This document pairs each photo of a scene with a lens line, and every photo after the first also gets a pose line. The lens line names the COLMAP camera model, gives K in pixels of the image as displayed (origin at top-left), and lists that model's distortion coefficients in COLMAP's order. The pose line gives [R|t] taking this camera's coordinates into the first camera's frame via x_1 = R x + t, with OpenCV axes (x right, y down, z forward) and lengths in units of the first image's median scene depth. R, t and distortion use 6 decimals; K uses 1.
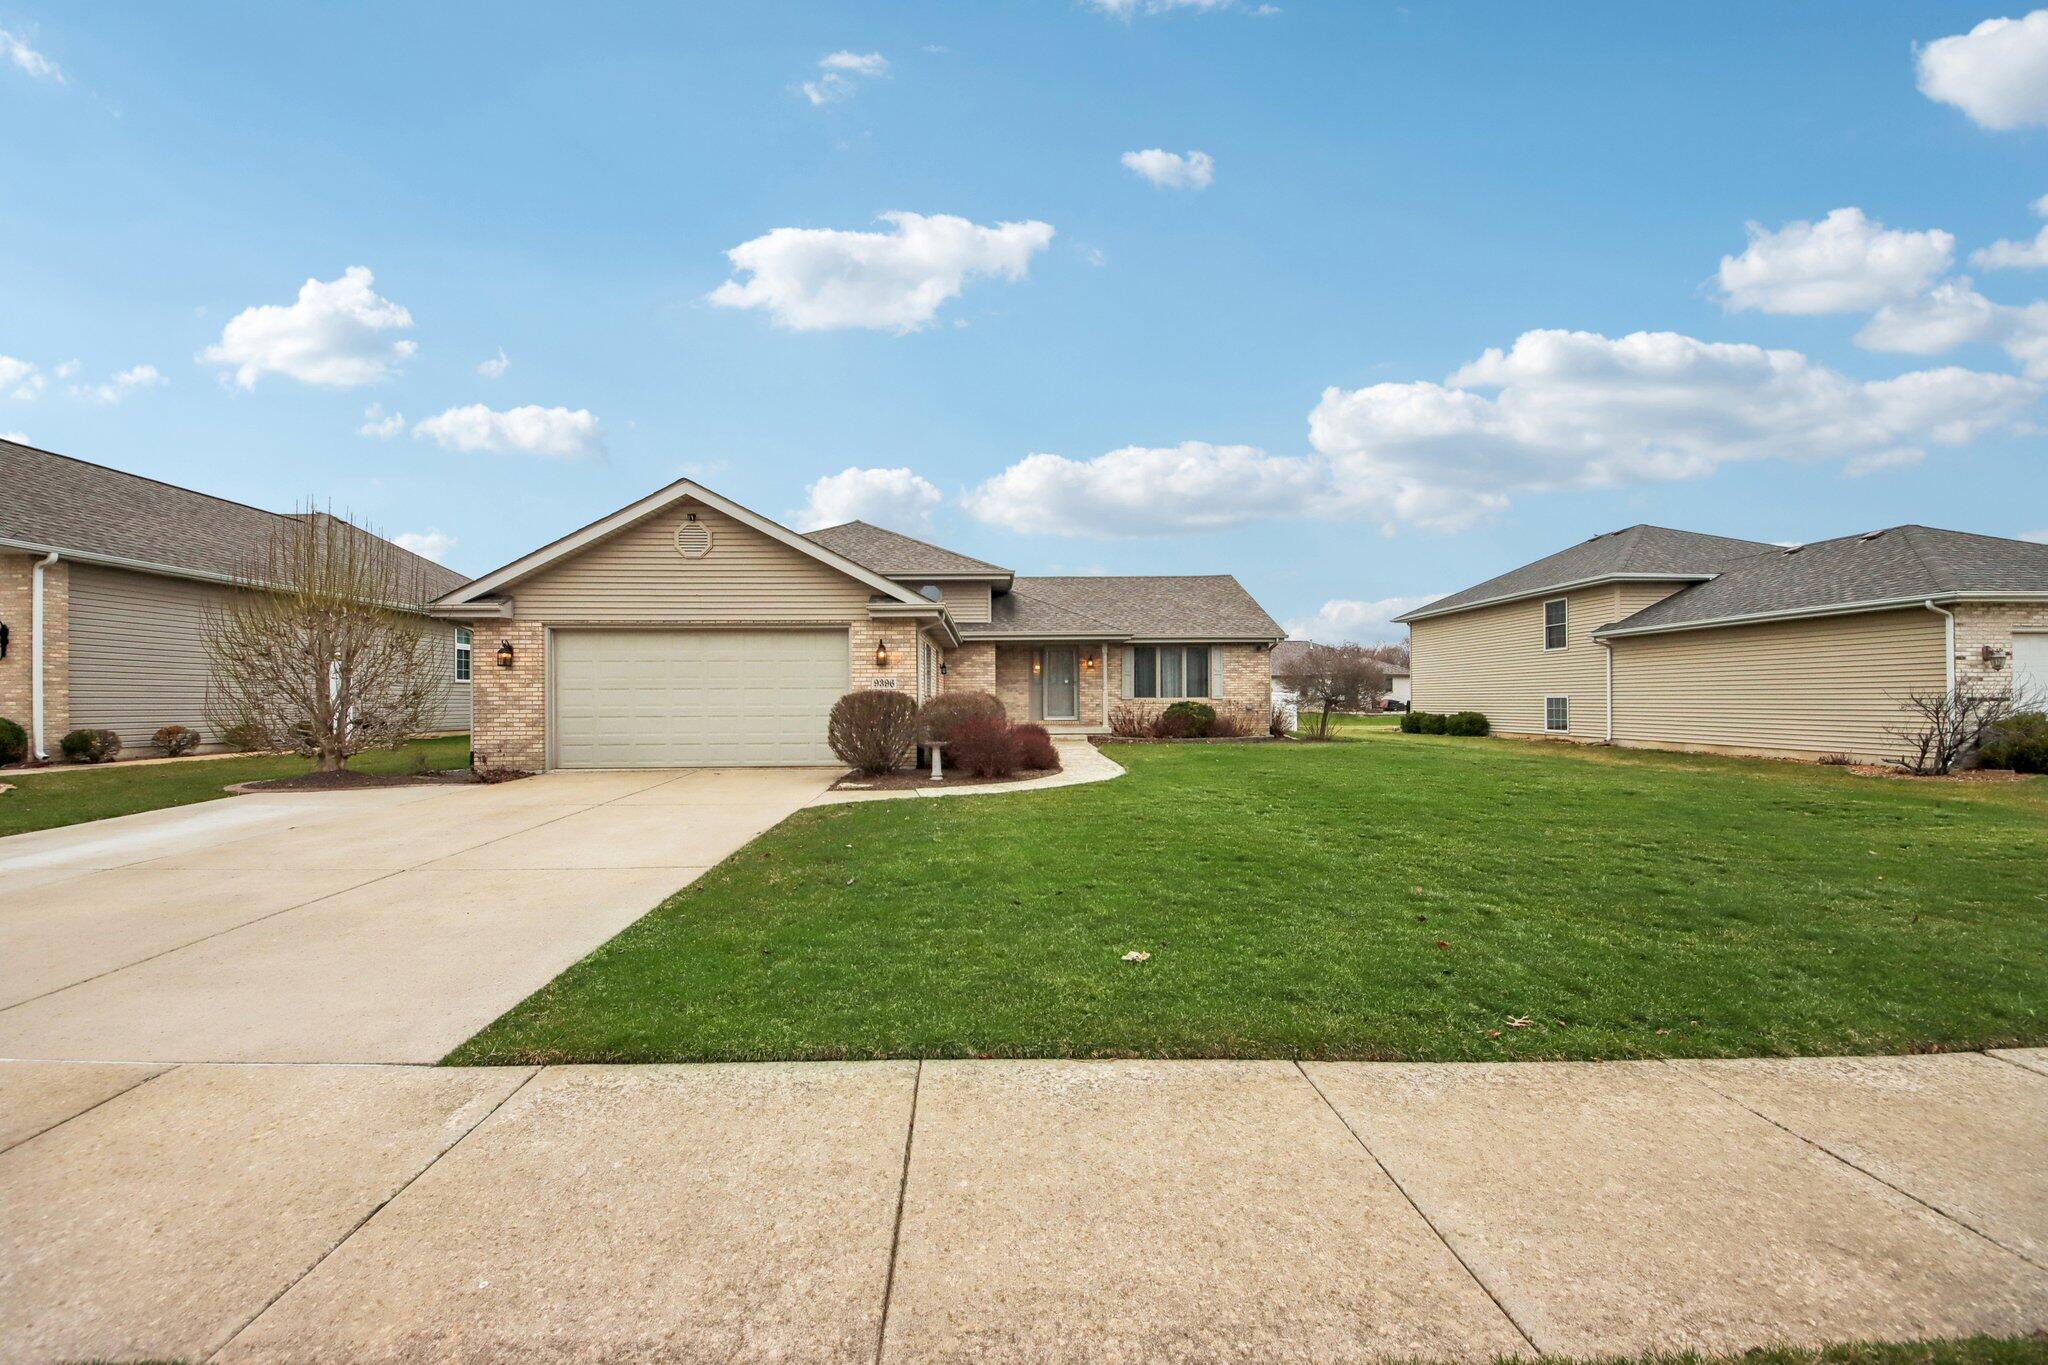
lens RADIAL K [[759.0, 0, 1022.0], [0, 759.0, 694.9], [0, 0, 1]] dist [-0.000028, -0.000065]
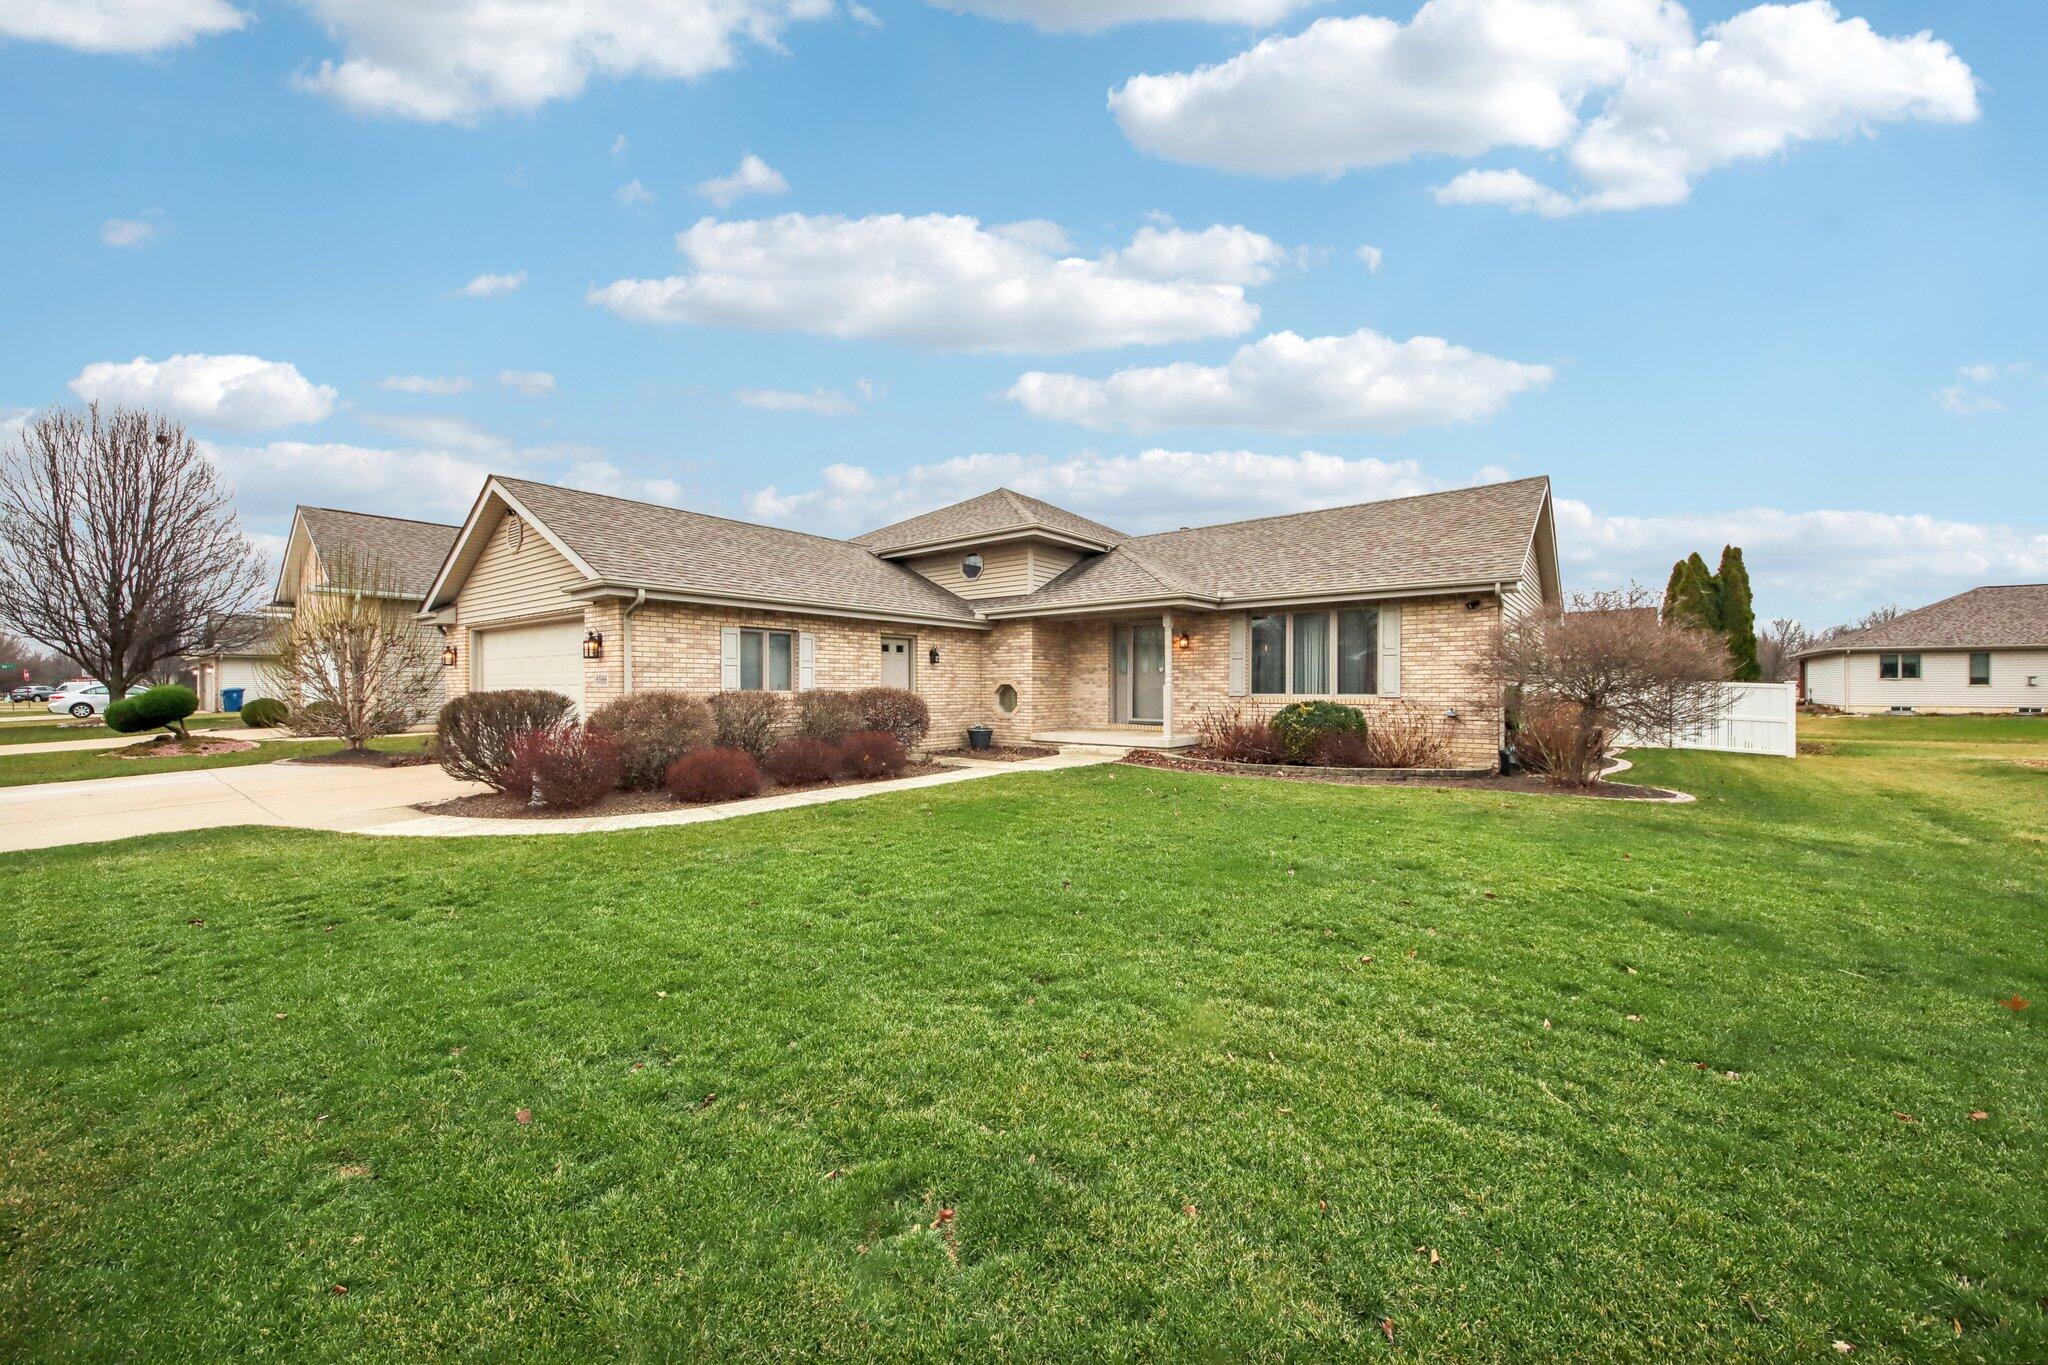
lens RADIAL K [[759.0, 0, 1022.0], [0, 759.0, 694.9], [0, 0, 1]] dist [-0.000028, -0.000065]
pose [[0.768789, 0.009437, -0.639433, 0.433310], [0.001985, 0.999851, 0.017142, -0.007327], [0.639500, -0.014448, 0.768656, 0.405105]]
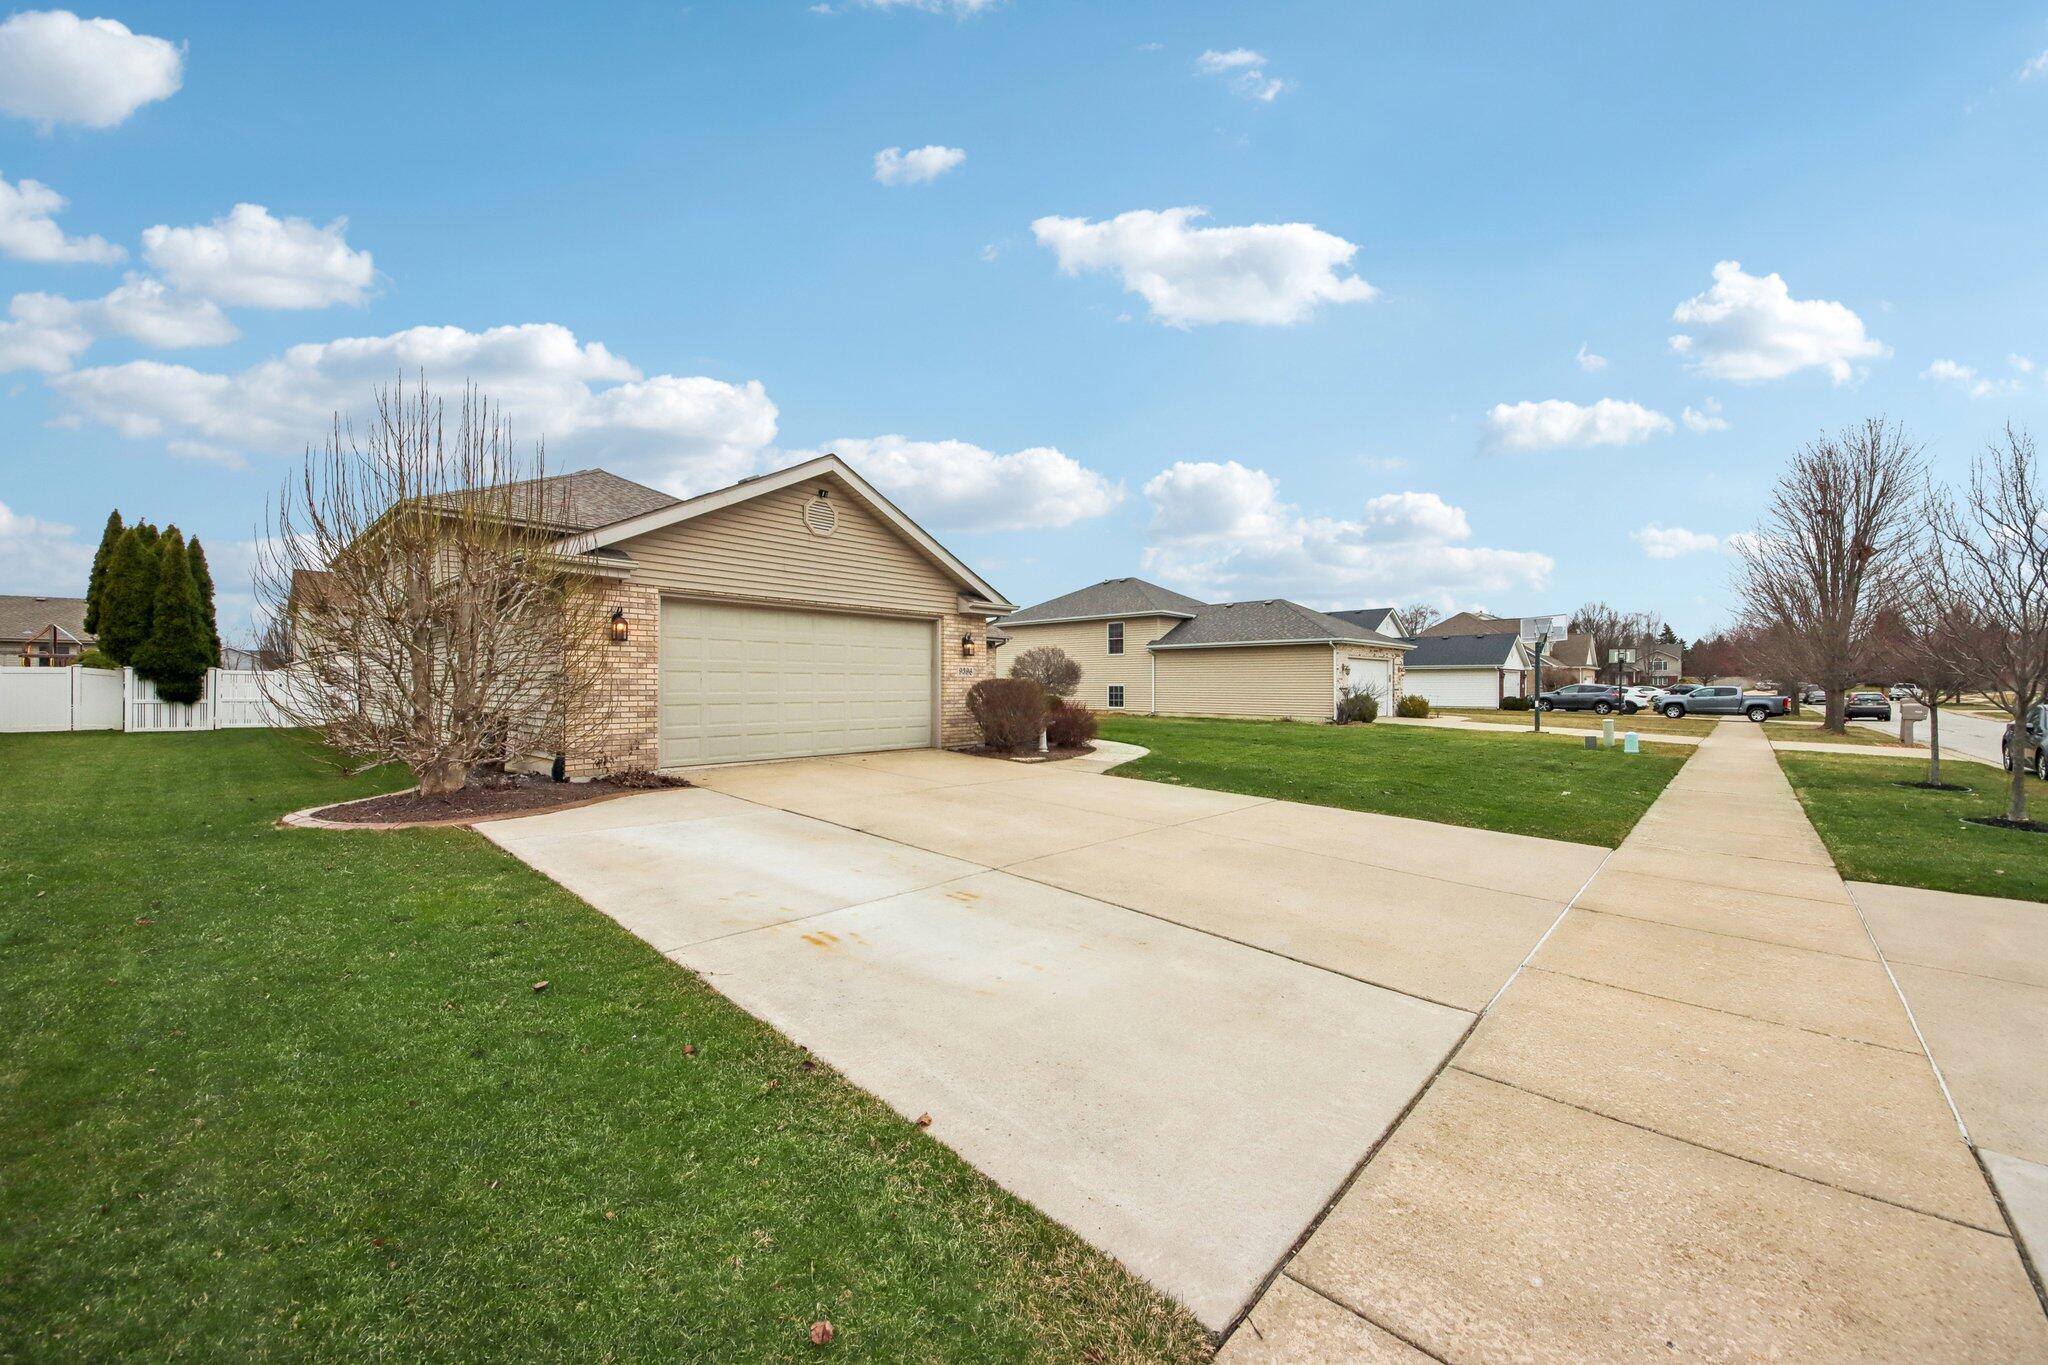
lens RADIAL K [[727.0, 0, 1021.8], [0, 727.0, 679.1], [0, 0, 1]] dist [0.000203, -0.000009]
pose [[0.708966, 0.011566, 0.705148, -0.552968], [-0.009673, 0.999931, -0.006675, 0.001705], [-0.705176, -0.002088, 0.709029, 0.106930]]
